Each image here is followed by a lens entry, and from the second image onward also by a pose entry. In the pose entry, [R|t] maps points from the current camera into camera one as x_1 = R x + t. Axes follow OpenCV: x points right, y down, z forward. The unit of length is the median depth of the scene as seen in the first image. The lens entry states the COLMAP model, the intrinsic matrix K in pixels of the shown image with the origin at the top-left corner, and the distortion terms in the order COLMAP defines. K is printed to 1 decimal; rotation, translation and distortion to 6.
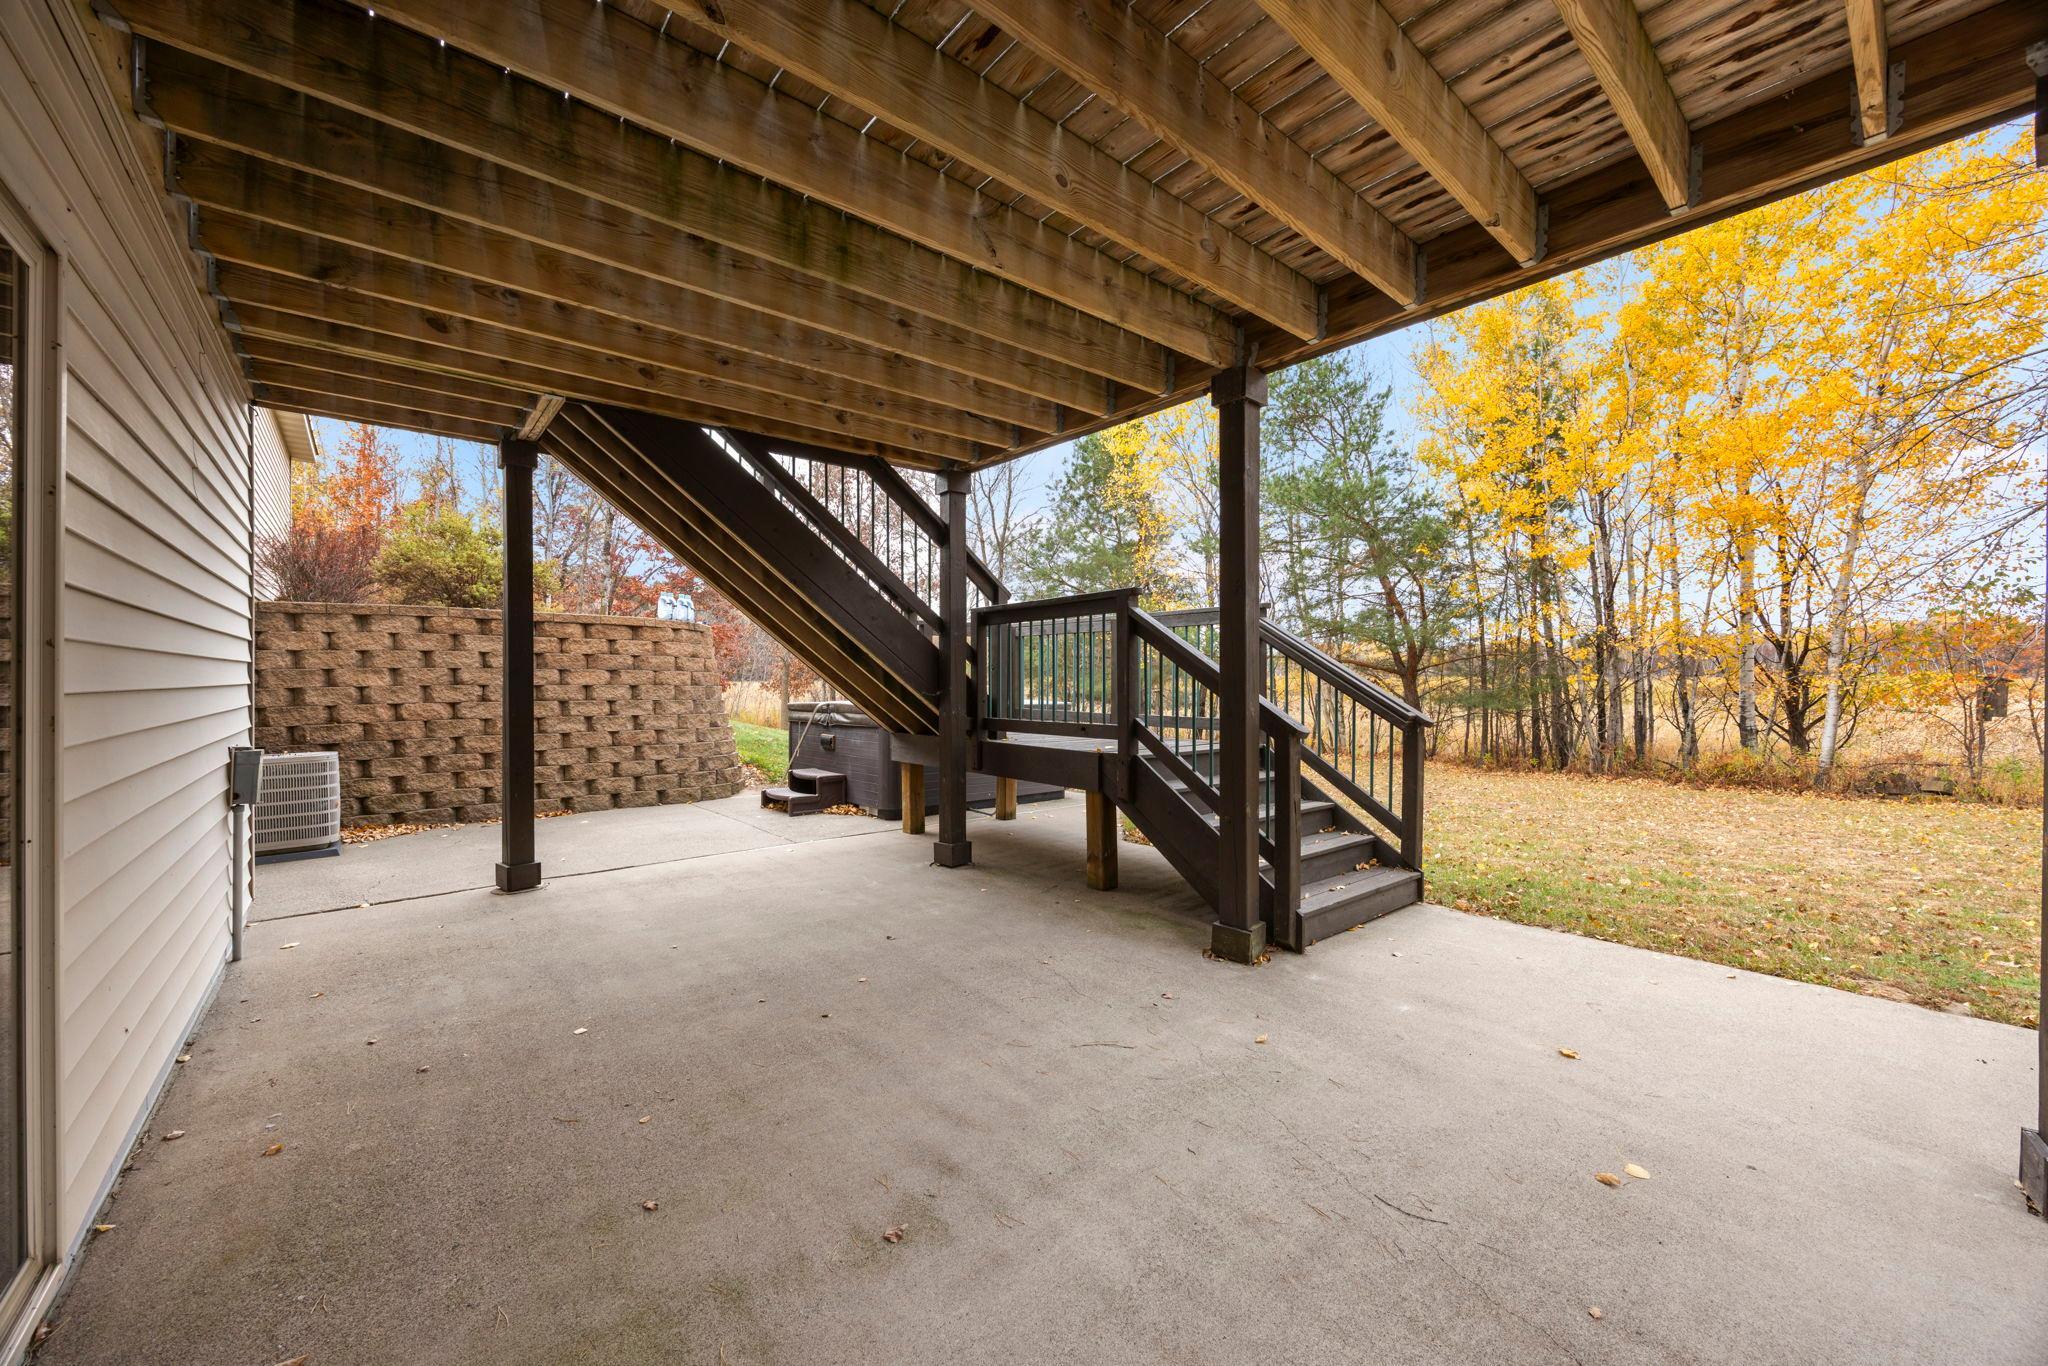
lens RADIAL K [[793.3, 0, 1024.0], [0, 793.3, 683.0], [0, 0, 1]] dist [-0.001309, -0.000029]
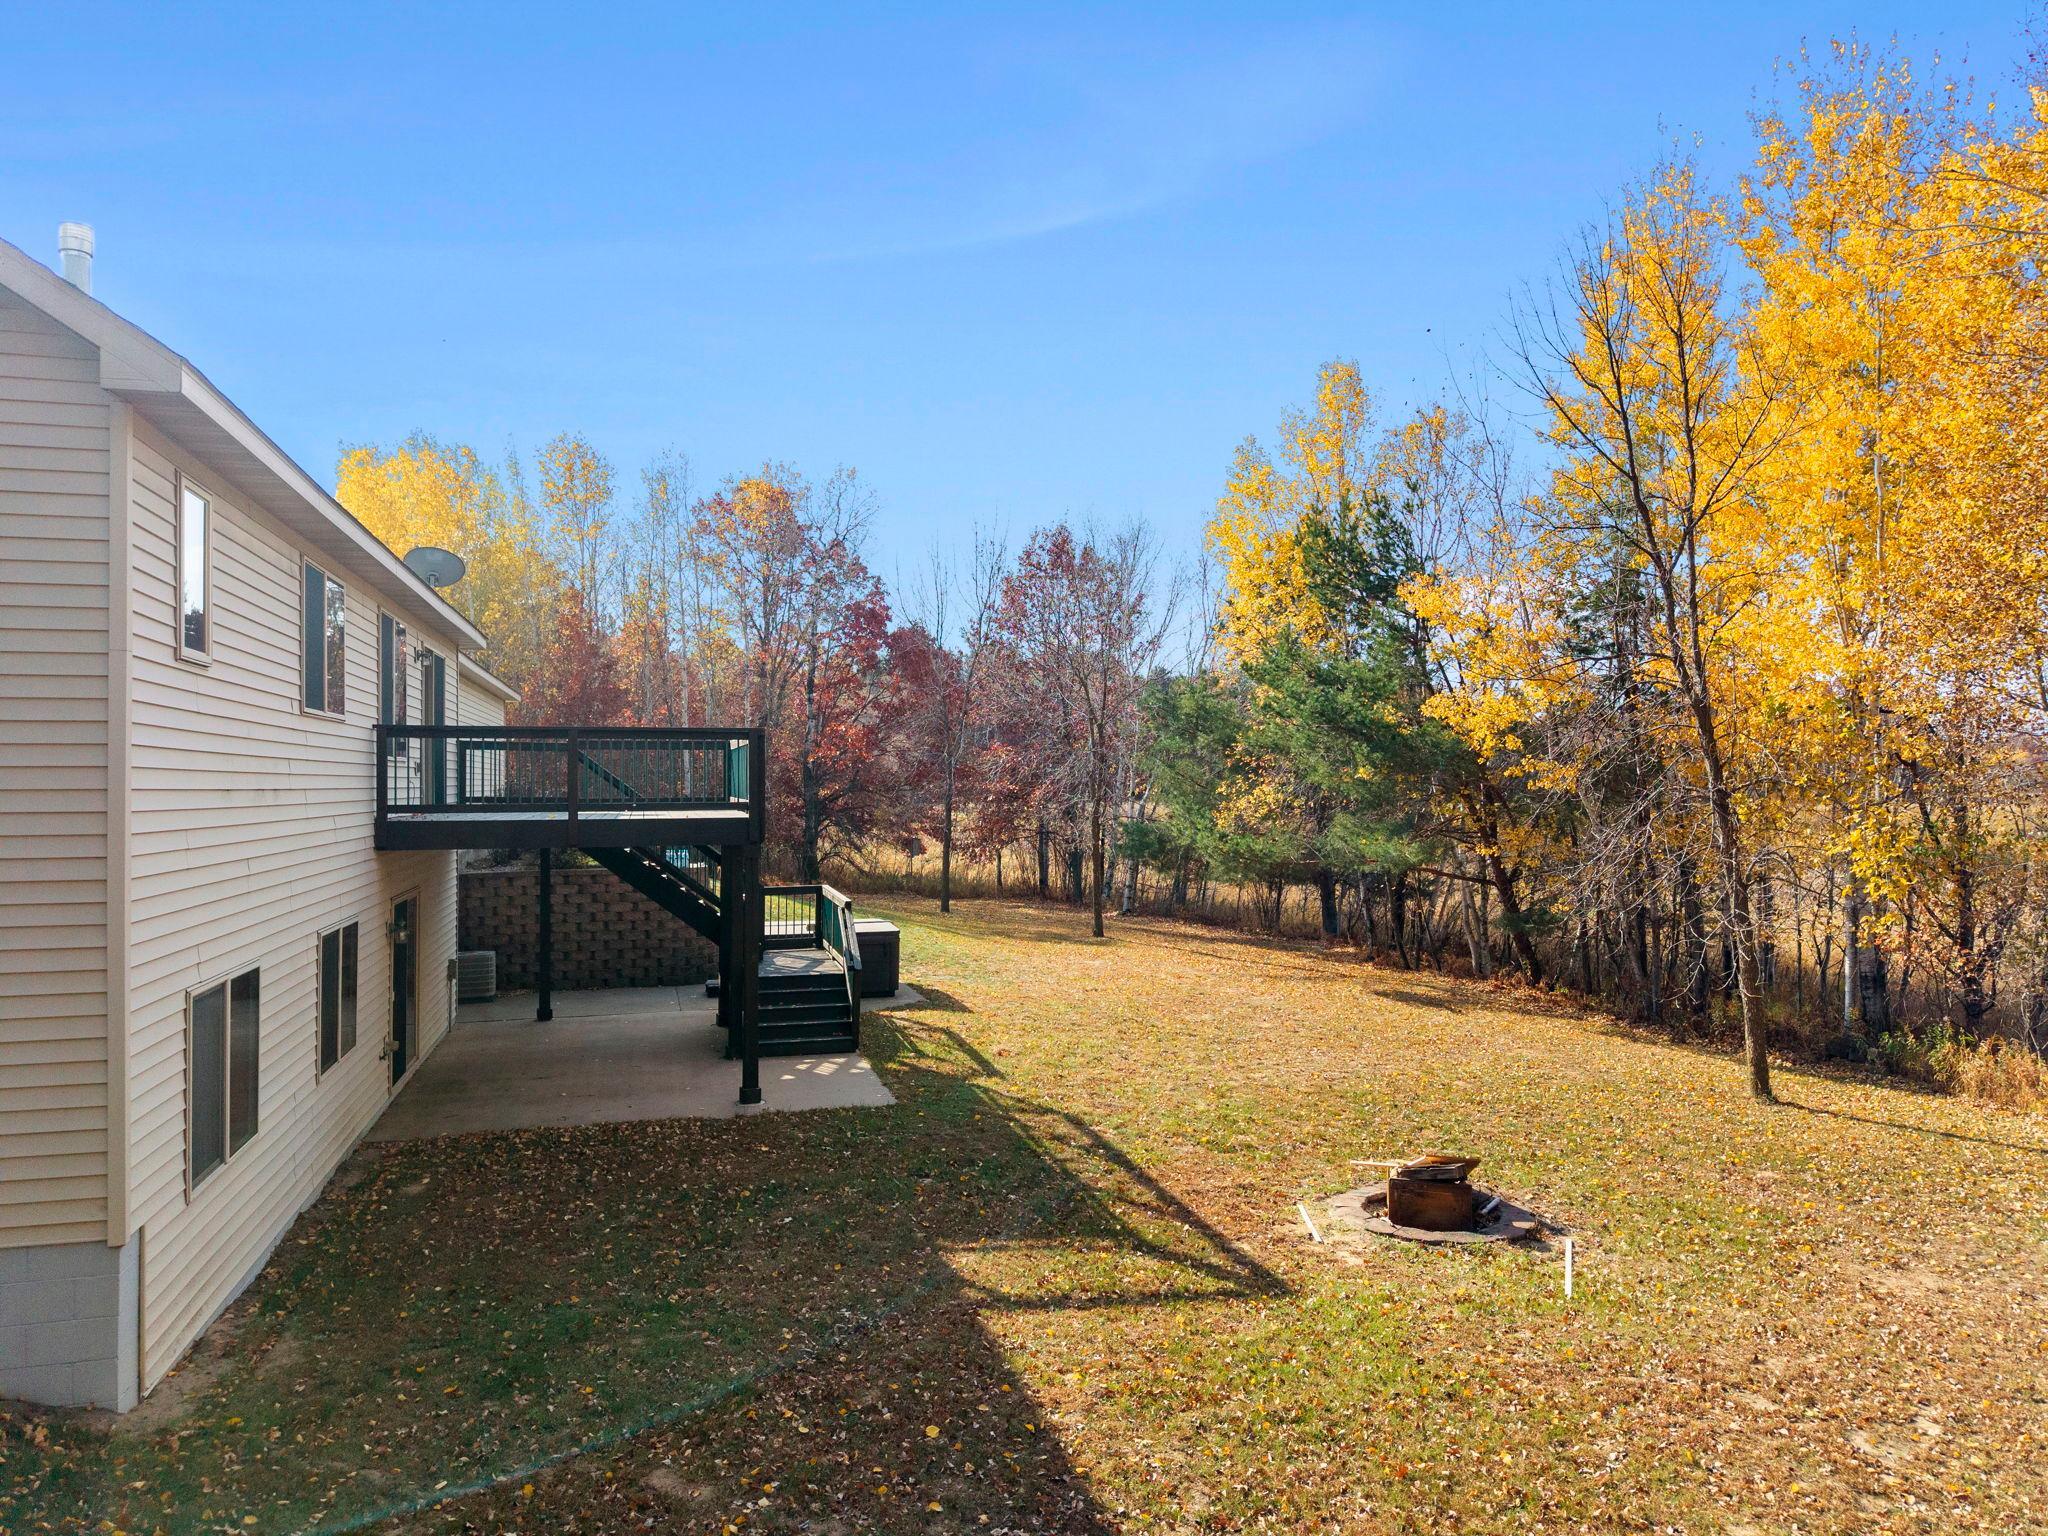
lens RADIAL K [[1450.8, 0, 1024.0], [0, 1450.8, 768.0], [0, 0, 1]] dist [0.024509, -0.003366]
pose [[0.905753, -0.004127, -0.423787, 1.531059], [0.000218, 0.999957, -0.009273, -0.274874], [0.423807, 0.008307, 0.905714, -1.423586]]
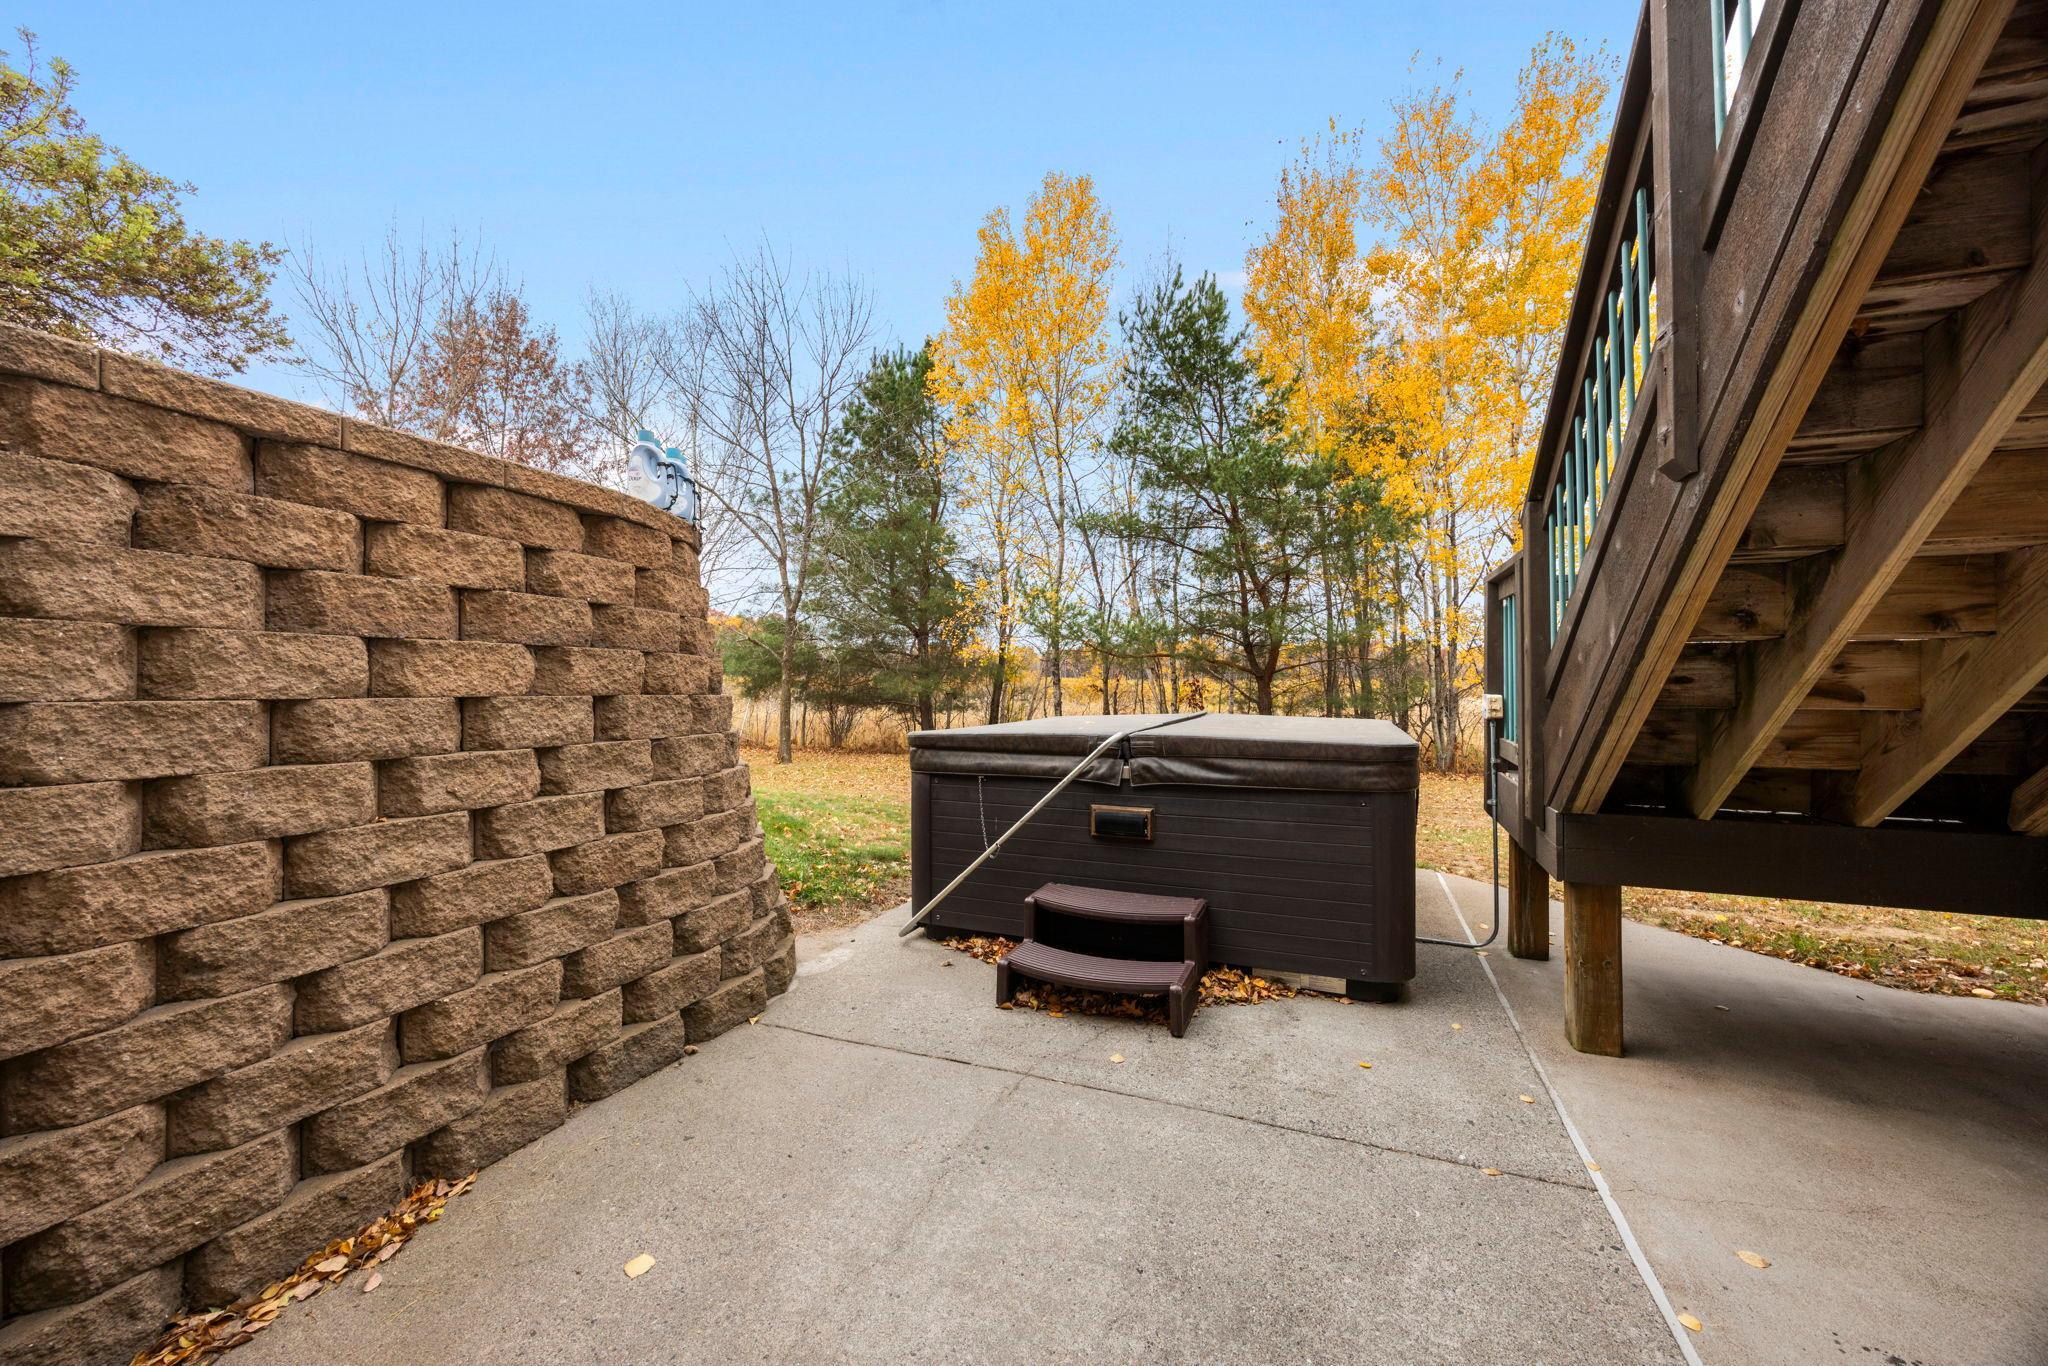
lens RADIAL K [[793.3, 0, 1024.0], [0, 793.3, 683.0], [0, 0, 1]] dist [-0.001309, -0.000029]
pose [[0.885425, 0.001700, 0.464779, -0.513589], [-0.001069, 0.999998, -0.001622, -0.001981], [-0.464781, 0.000939, 0.885425, 0.667273]]
